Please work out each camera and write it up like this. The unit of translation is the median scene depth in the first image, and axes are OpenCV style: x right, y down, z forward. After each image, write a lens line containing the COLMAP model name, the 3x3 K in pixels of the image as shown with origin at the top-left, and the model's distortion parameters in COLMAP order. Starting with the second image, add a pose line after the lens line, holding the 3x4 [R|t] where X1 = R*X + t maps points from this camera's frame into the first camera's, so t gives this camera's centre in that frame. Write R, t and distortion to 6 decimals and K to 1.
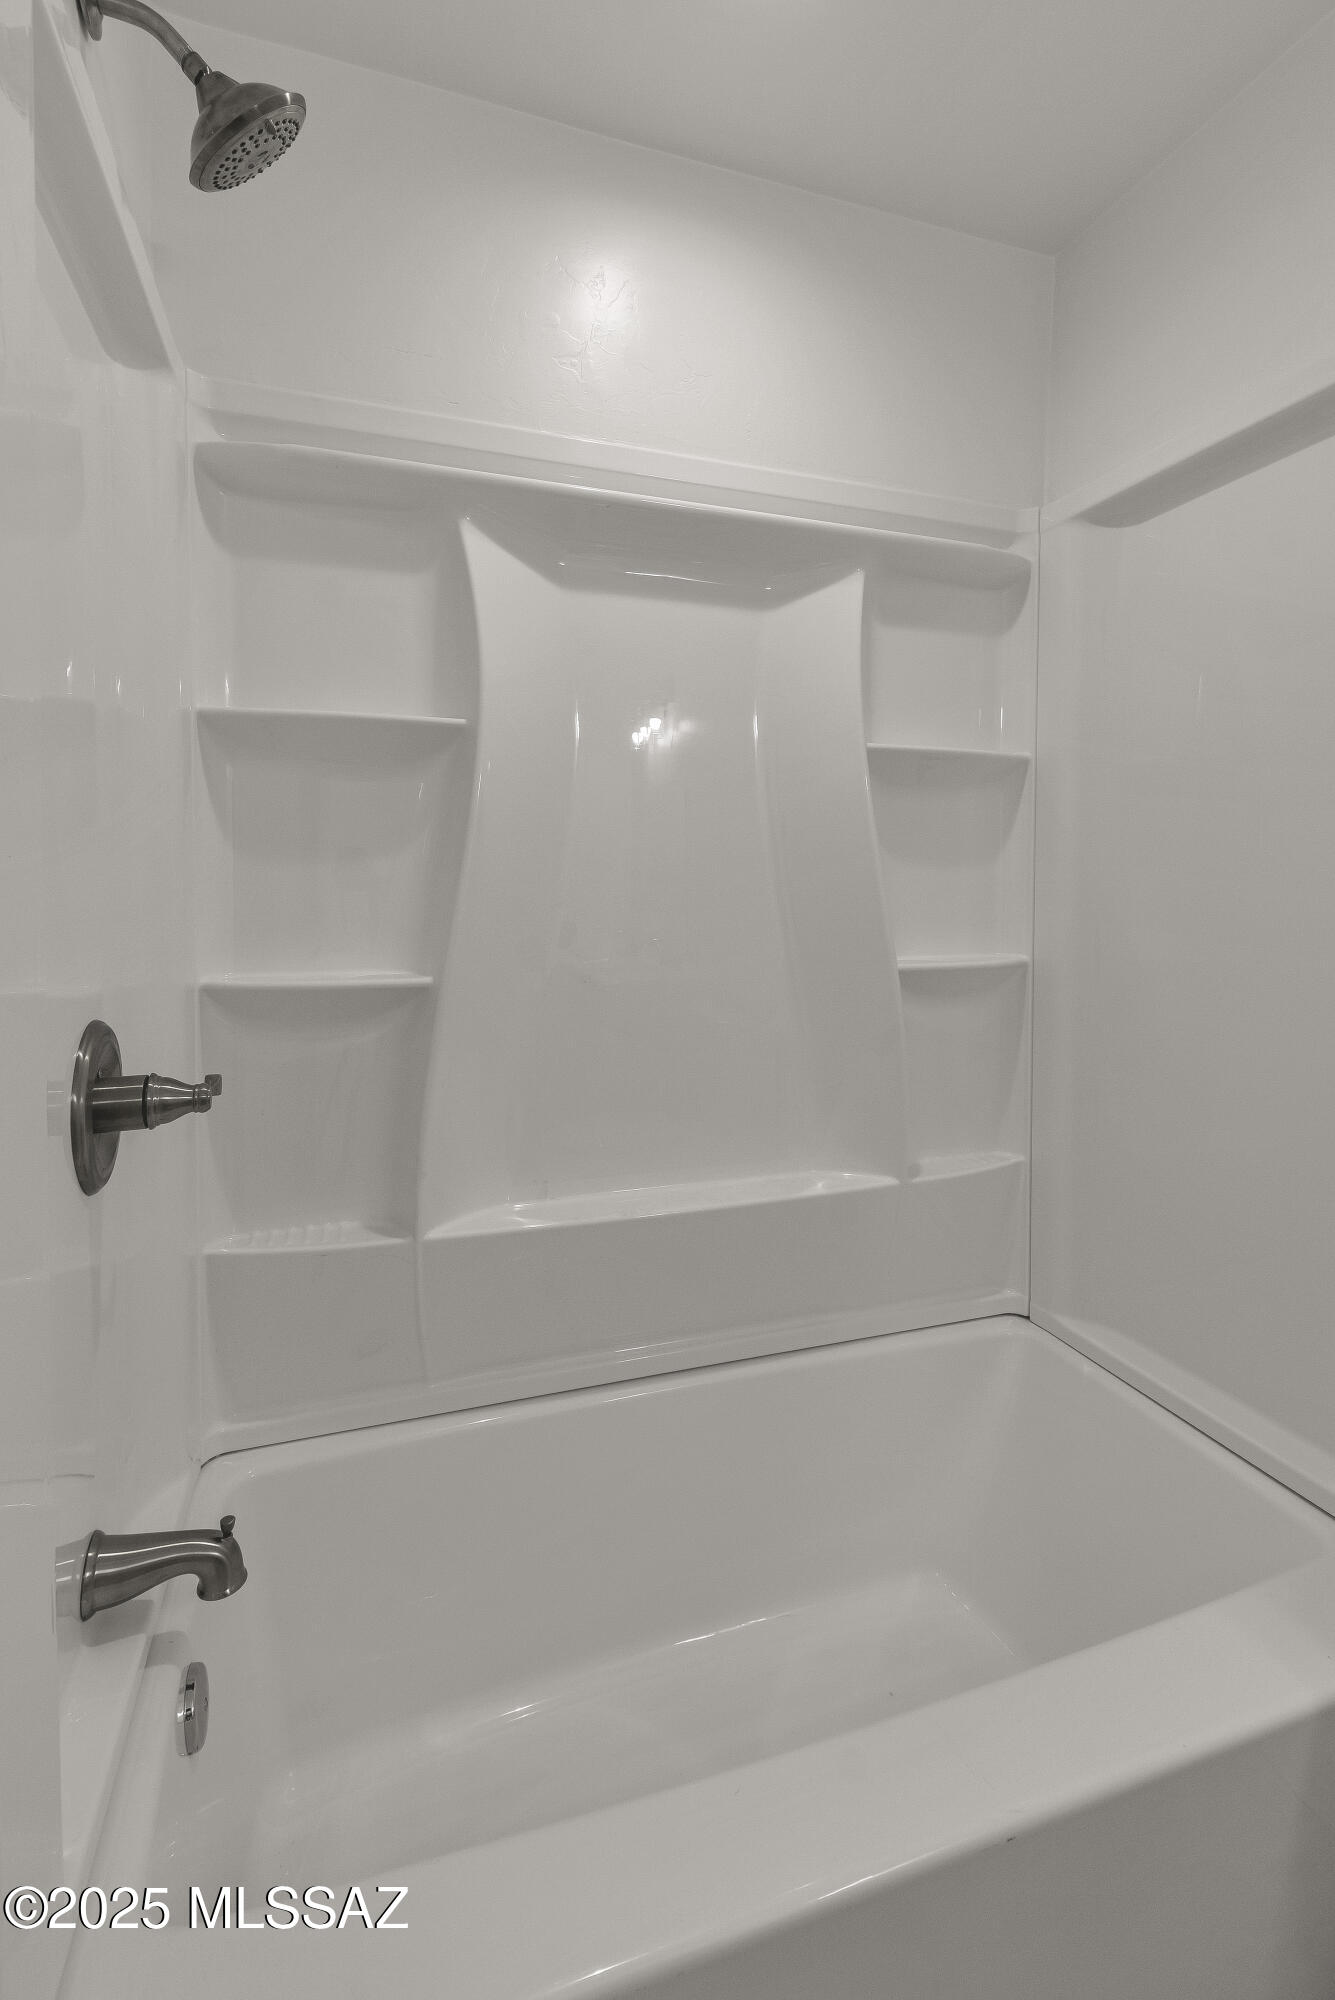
lens RADIAL K [[917.3, 0, 661.3], [0, 917.3, 984.9], [0, 0, 1]] dist [0.005844, -0.000287]
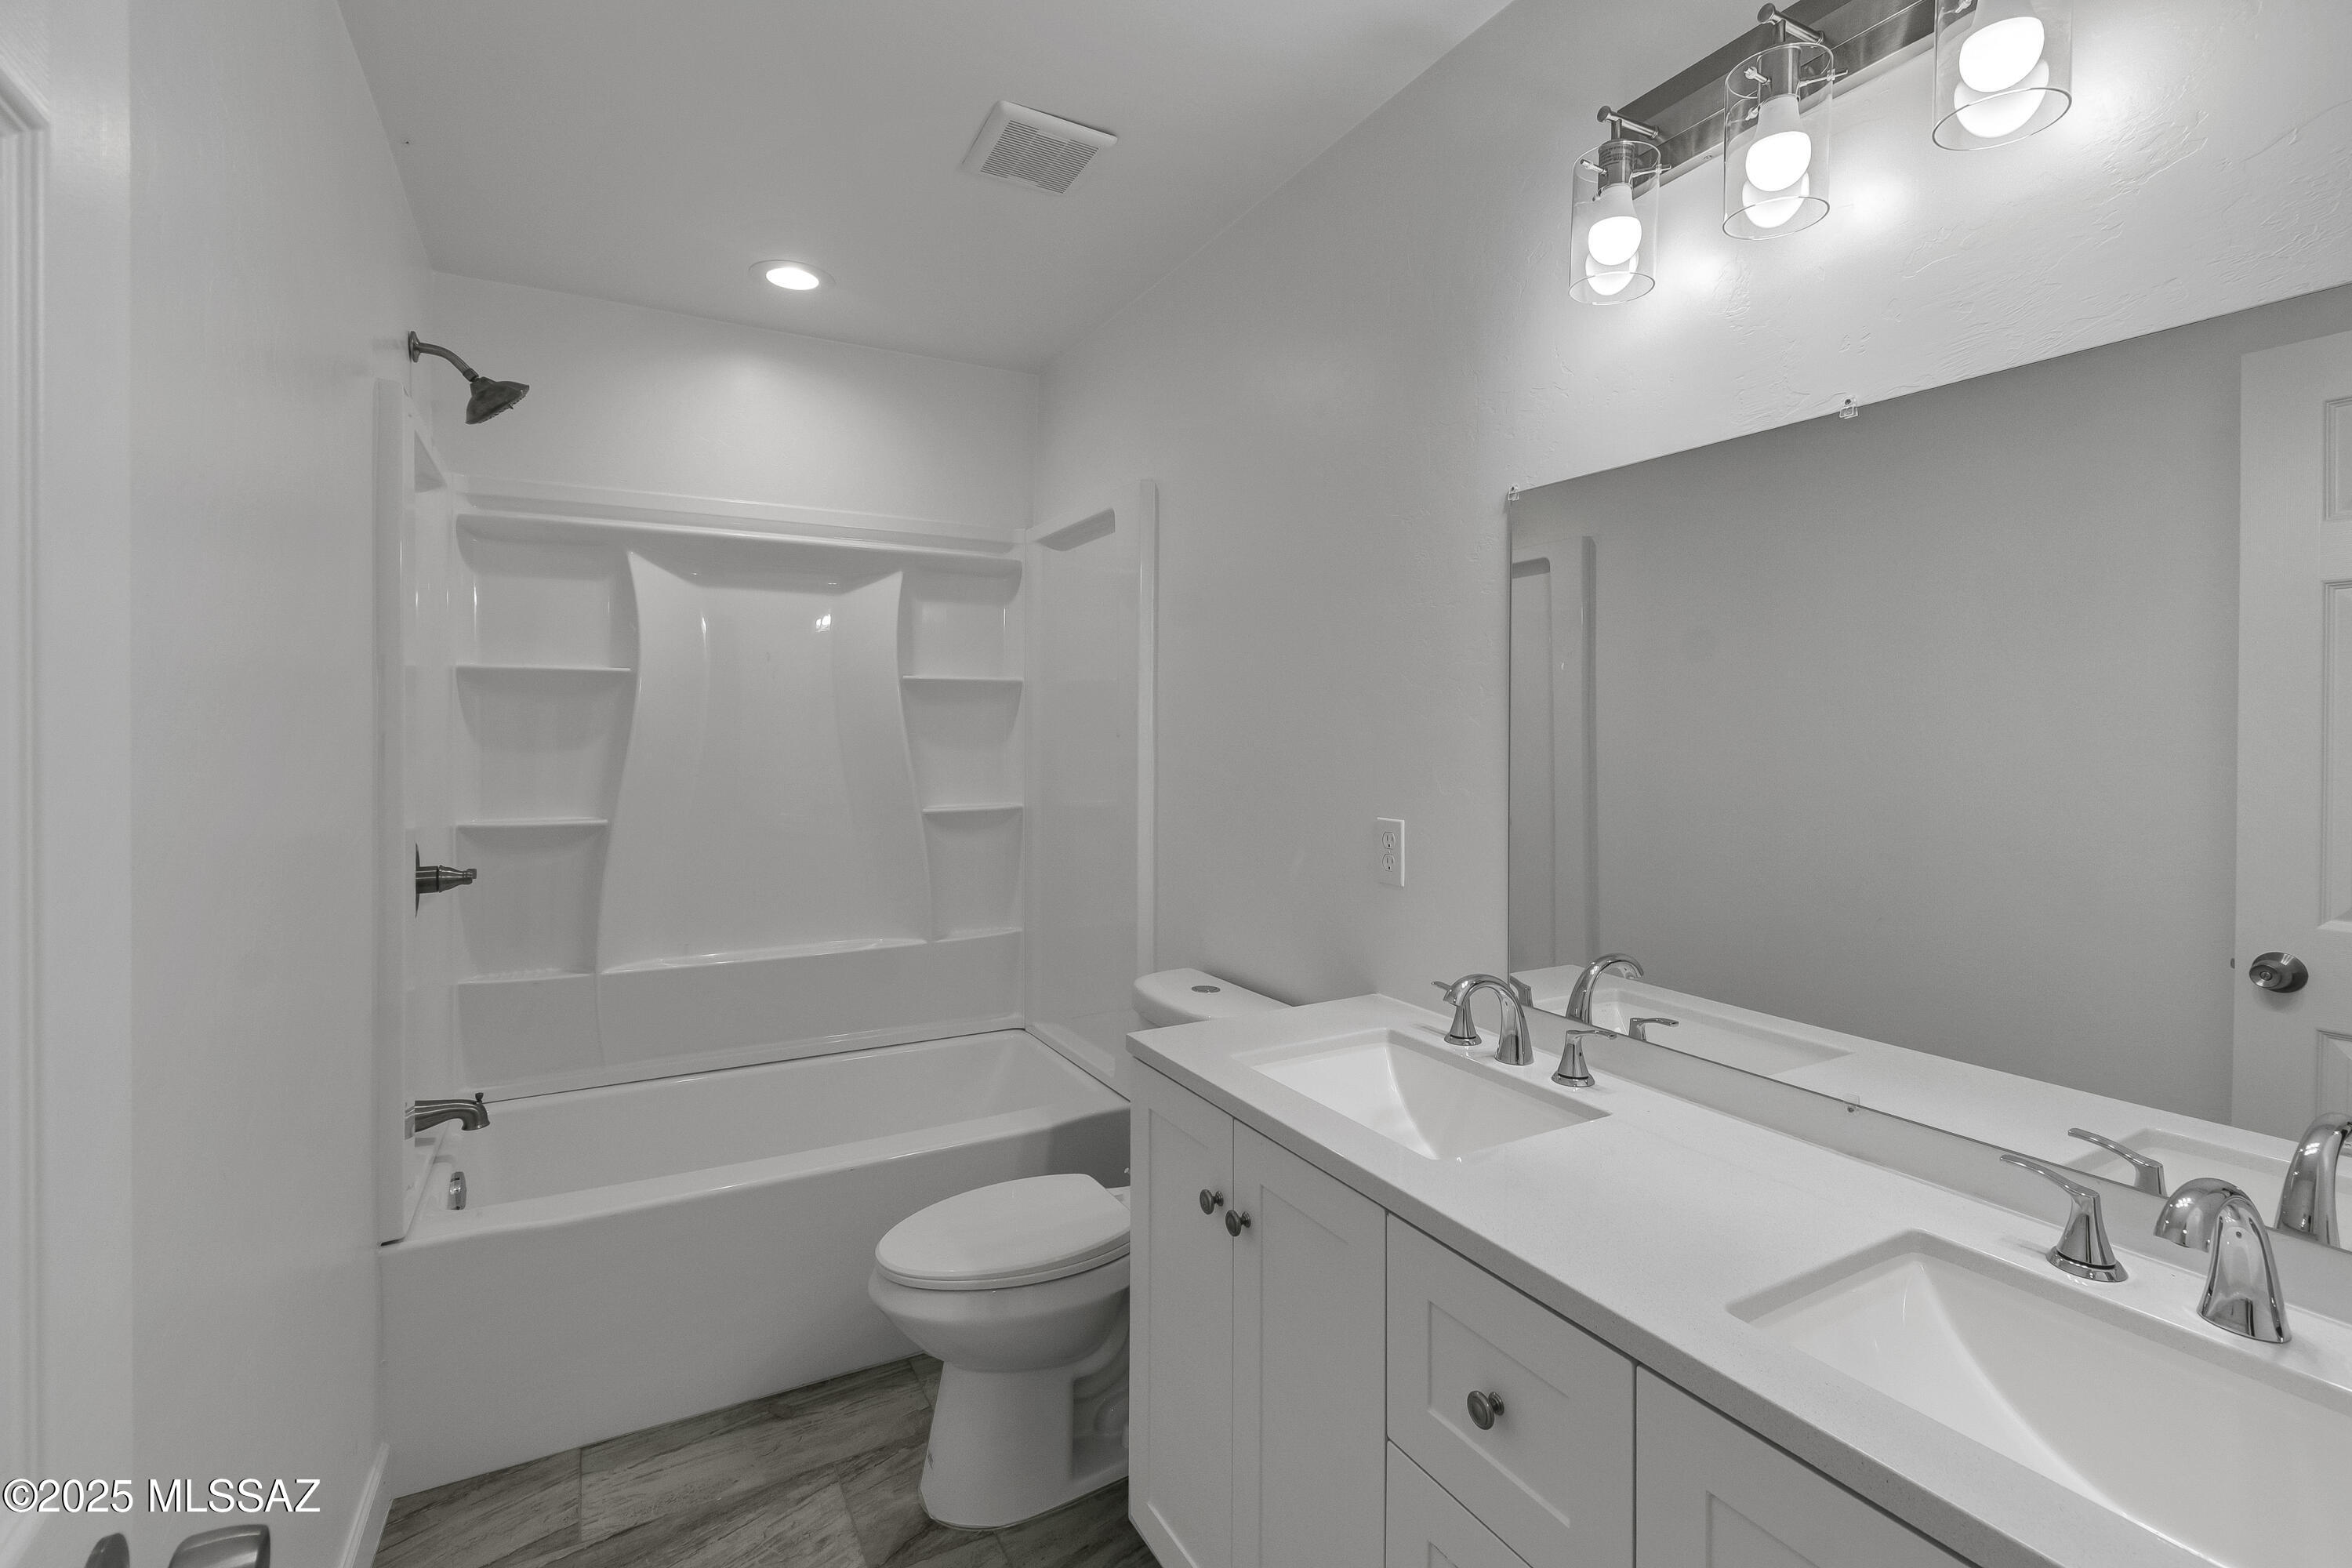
lens RADIAL K [[1078.7, 0, 1217.5], [0, 1078.7, 790.0], [0, 0, 1]] dist [0.005844, -0.000287]
pose [[0.979347, -0.011634, 0.201852, 0.442226], [0.022222, 0.998489, -0.050265, 0.060710], [-0.200962, 0.053712, 0.978125, -1.160594]]
